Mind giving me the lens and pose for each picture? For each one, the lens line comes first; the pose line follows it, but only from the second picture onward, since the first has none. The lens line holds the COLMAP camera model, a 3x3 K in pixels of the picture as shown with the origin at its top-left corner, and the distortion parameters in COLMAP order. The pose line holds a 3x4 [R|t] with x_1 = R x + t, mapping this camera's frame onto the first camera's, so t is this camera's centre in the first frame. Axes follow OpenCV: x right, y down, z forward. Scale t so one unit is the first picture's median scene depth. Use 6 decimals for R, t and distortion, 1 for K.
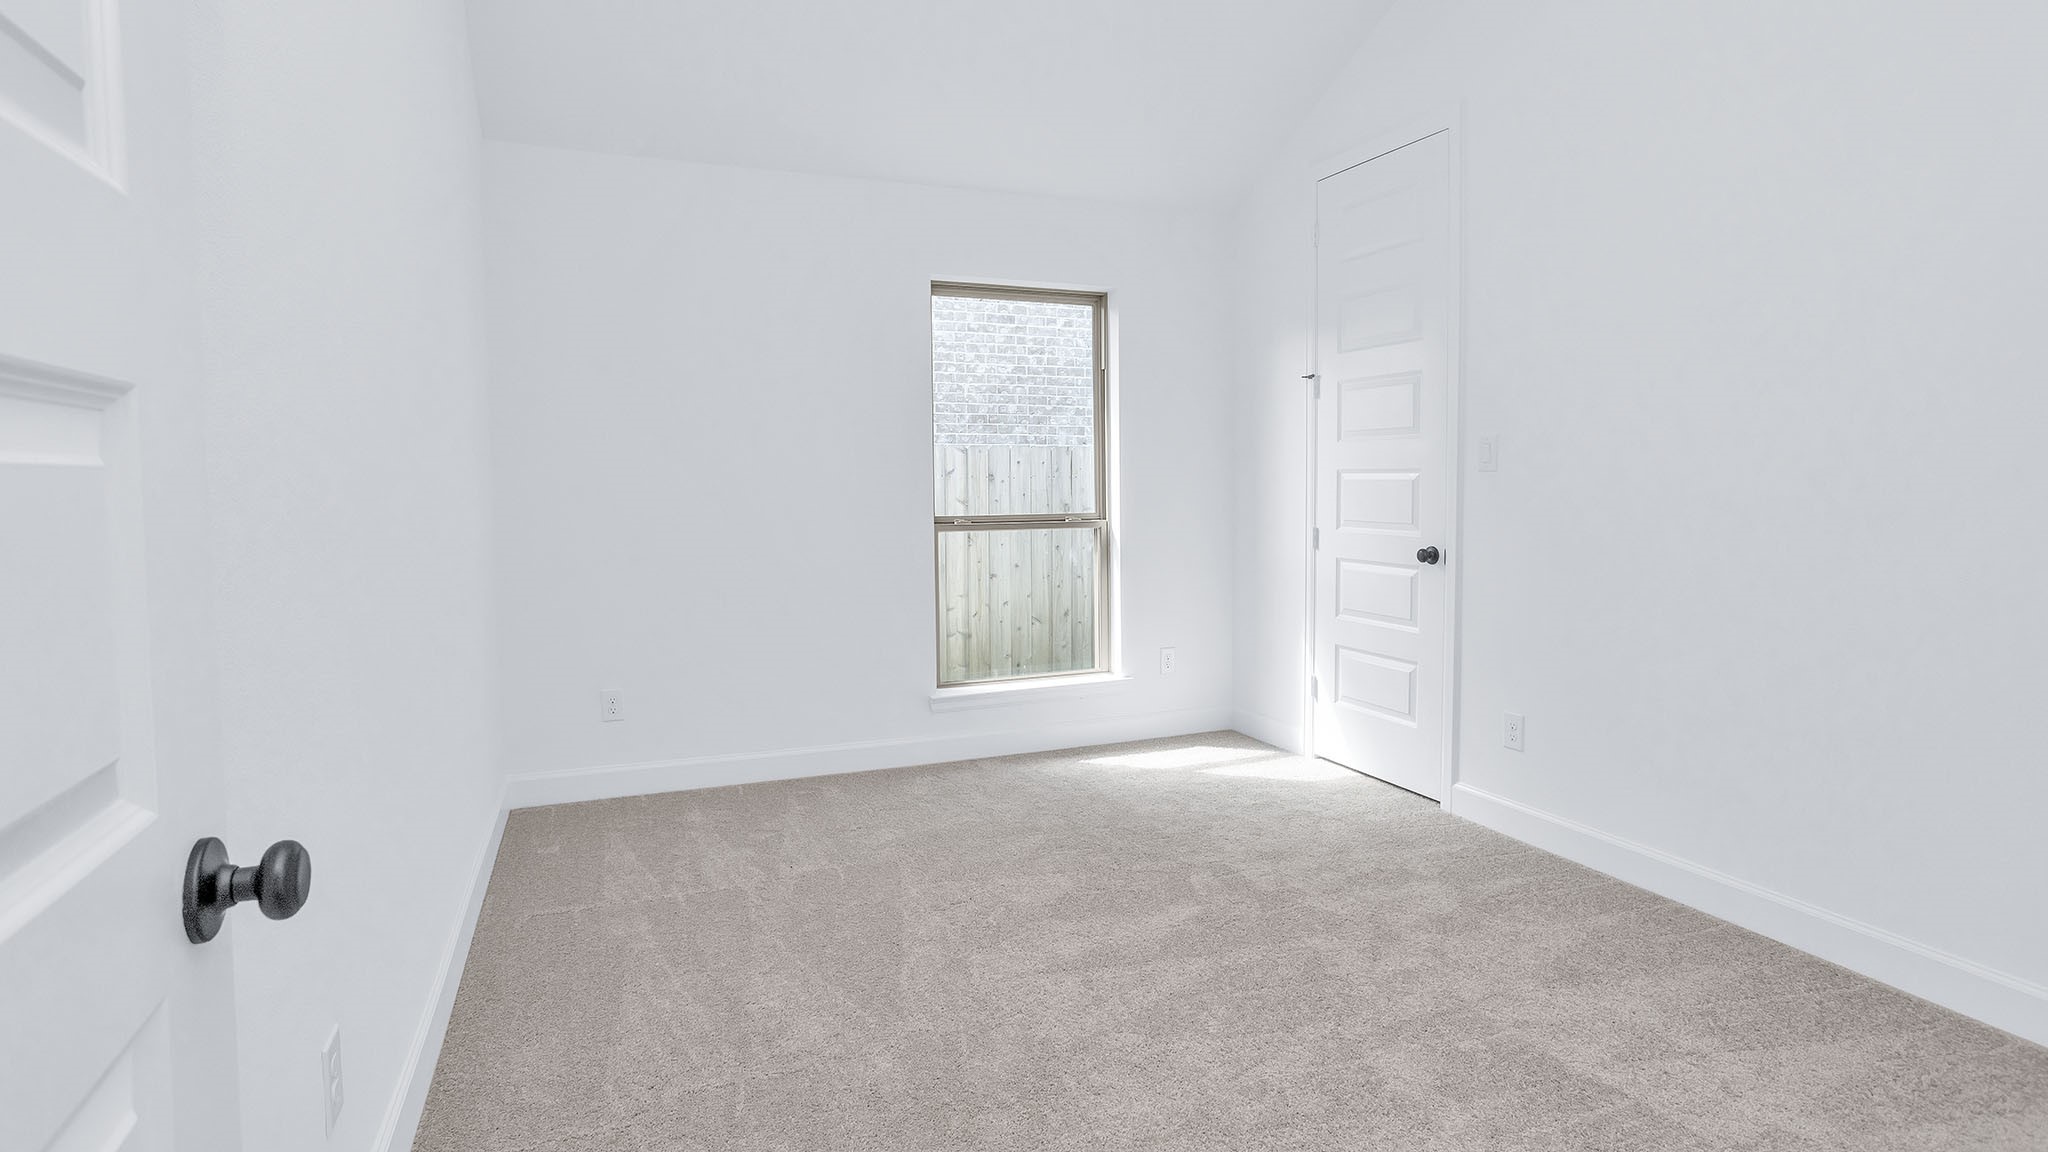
lens RADIAL K [[1028.8, 0, 1023.0], [0, 1028.8, 572.8], [0, 0, 1]] dist [-0.037948, 0.001112]
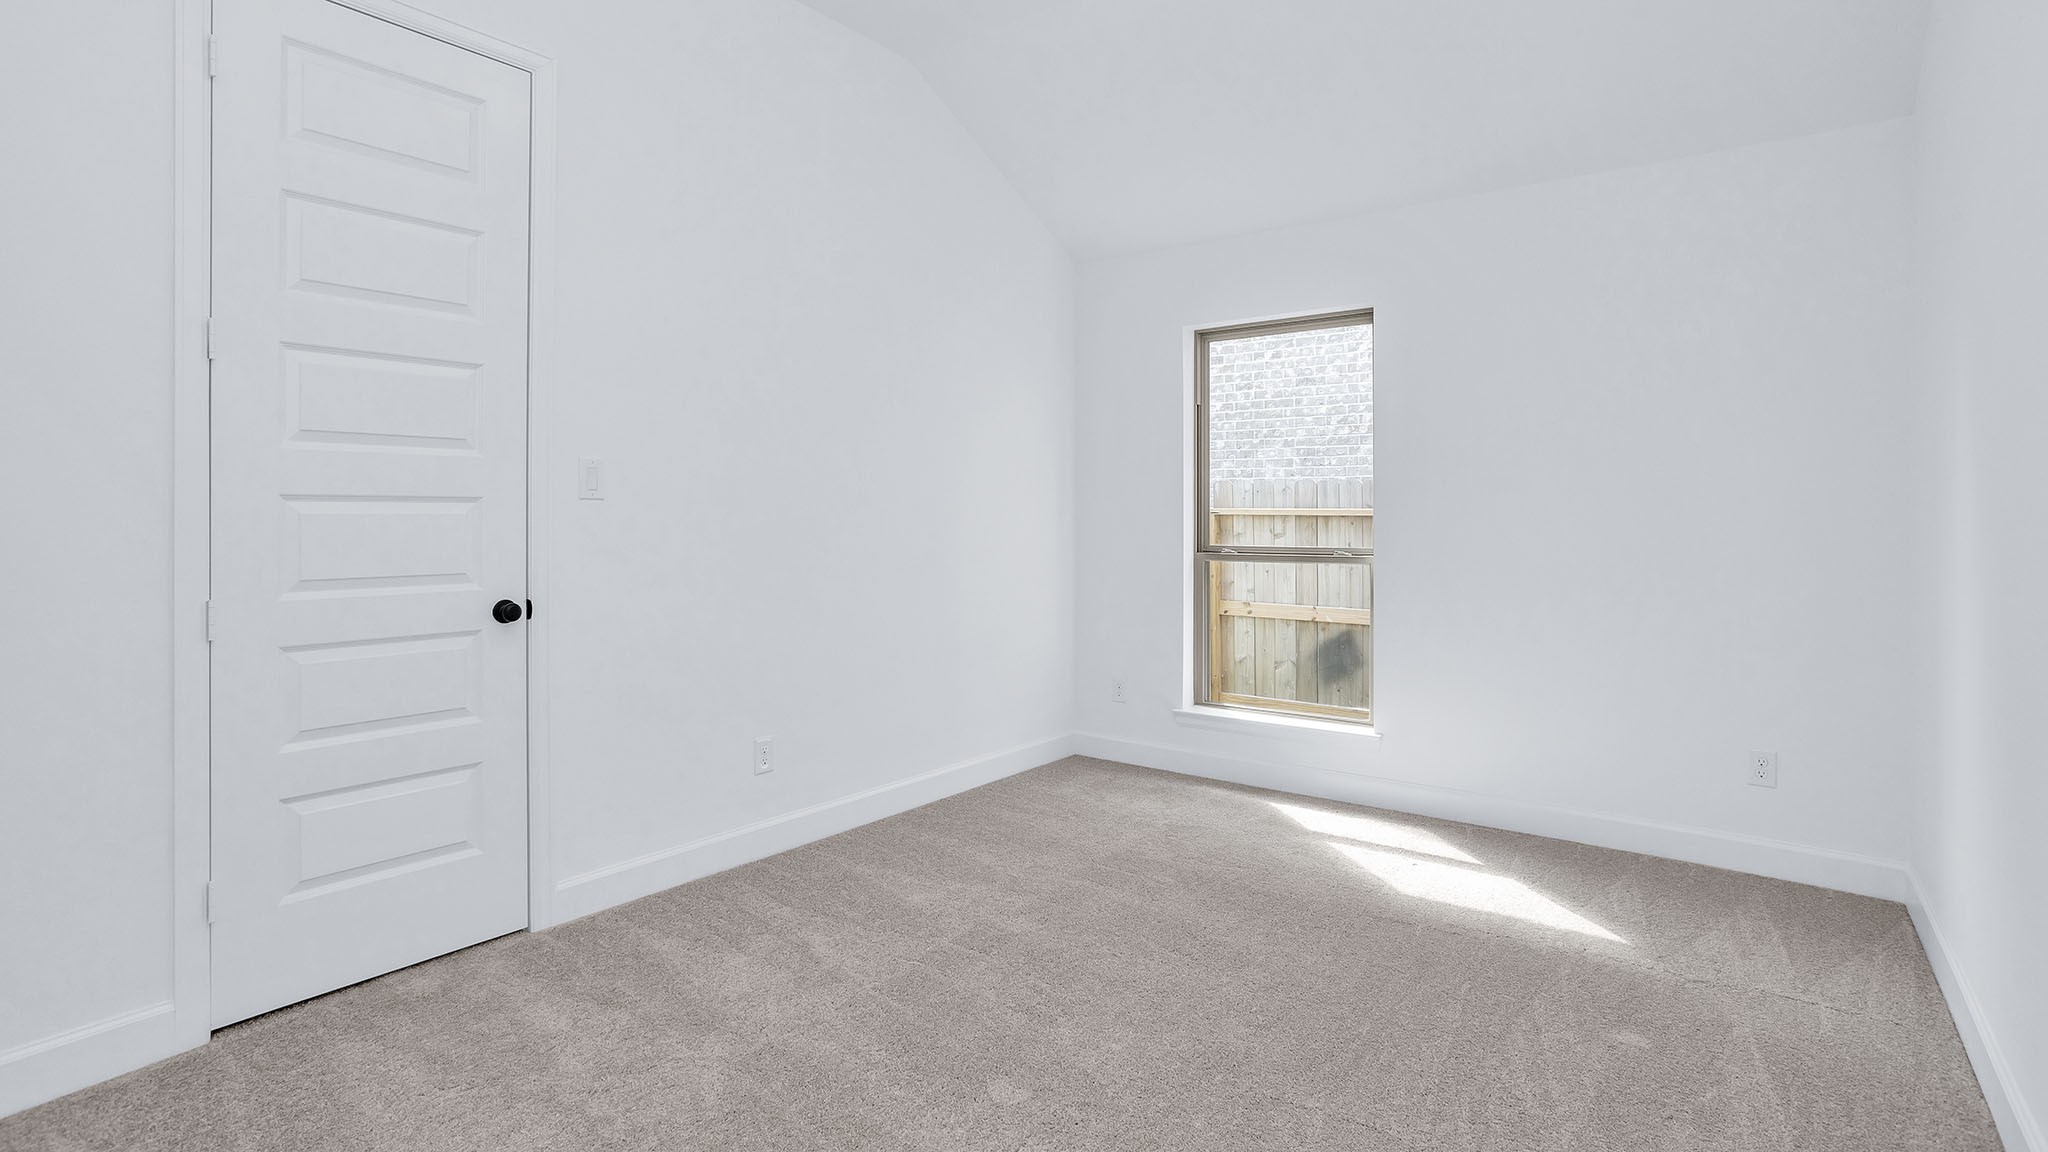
lens RADIAL K [[1028.8, 0, 1021.9], [0, 1028.8, 560.8], [0, 0, 1]] dist [-0.037948, 0.001112]
pose [[0.535883, 0.040453, -0.843323, 0.755503], [-0.069602, 0.997568, 0.003624, -0.031767], [0.841418, 0.056755, 0.537396, 0.275200]]
